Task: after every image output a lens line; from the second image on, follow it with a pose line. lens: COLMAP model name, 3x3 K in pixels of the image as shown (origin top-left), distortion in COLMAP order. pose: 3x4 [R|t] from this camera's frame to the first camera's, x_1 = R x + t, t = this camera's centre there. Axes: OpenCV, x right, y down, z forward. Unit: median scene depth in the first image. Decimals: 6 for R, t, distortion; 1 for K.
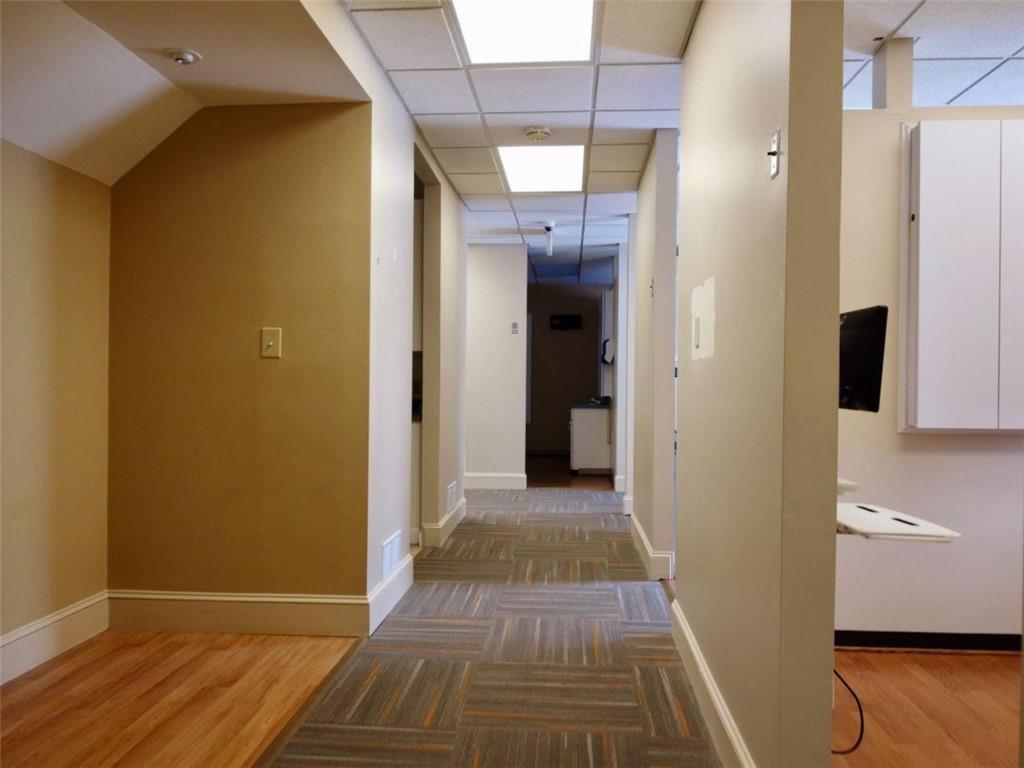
lens RADIAL K [[772.2, 0, 512.0], [0, 772.2, 384.0], [0, 0, 1]] dist [-0.004954, -0.006308]
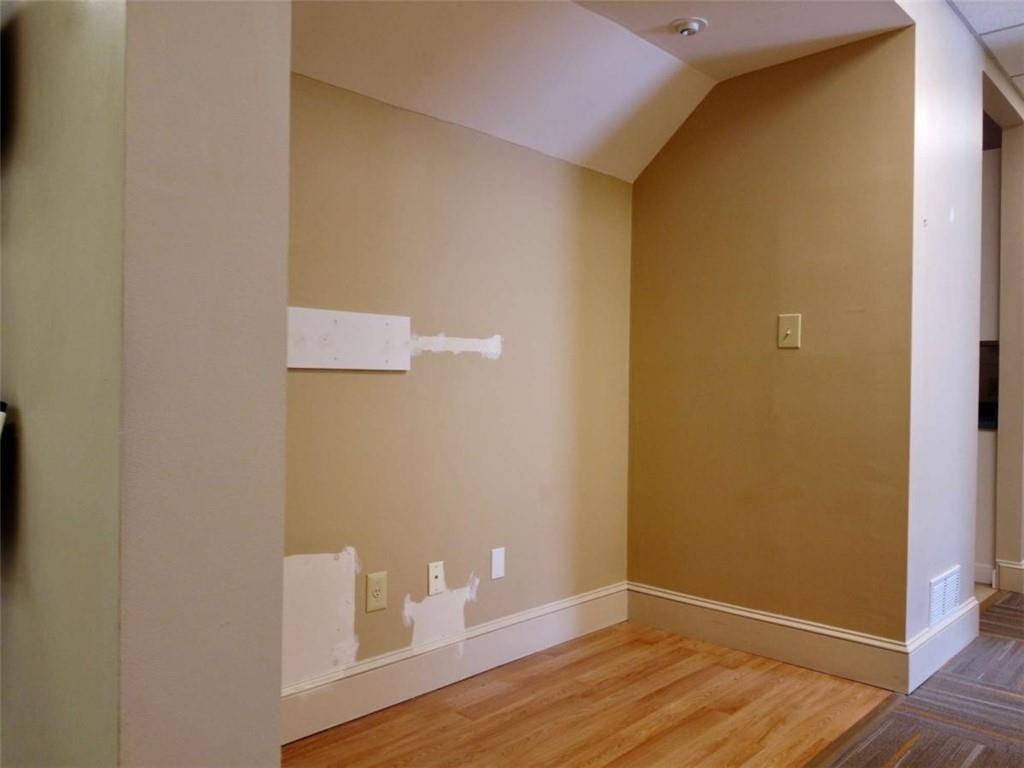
lens RADIAL K [[772.2, 0, 512.0], [0, 772.2, 384.0], [0, 0, 1]] dist [-0.004954, -0.006308]
pose [[0.768092, 0.004488, -0.640324, 0.009256], [-0.007551, 0.999969, -0.002050, 0.011341], [0.640295, 0.006410, 0.768102, 0.128332]]
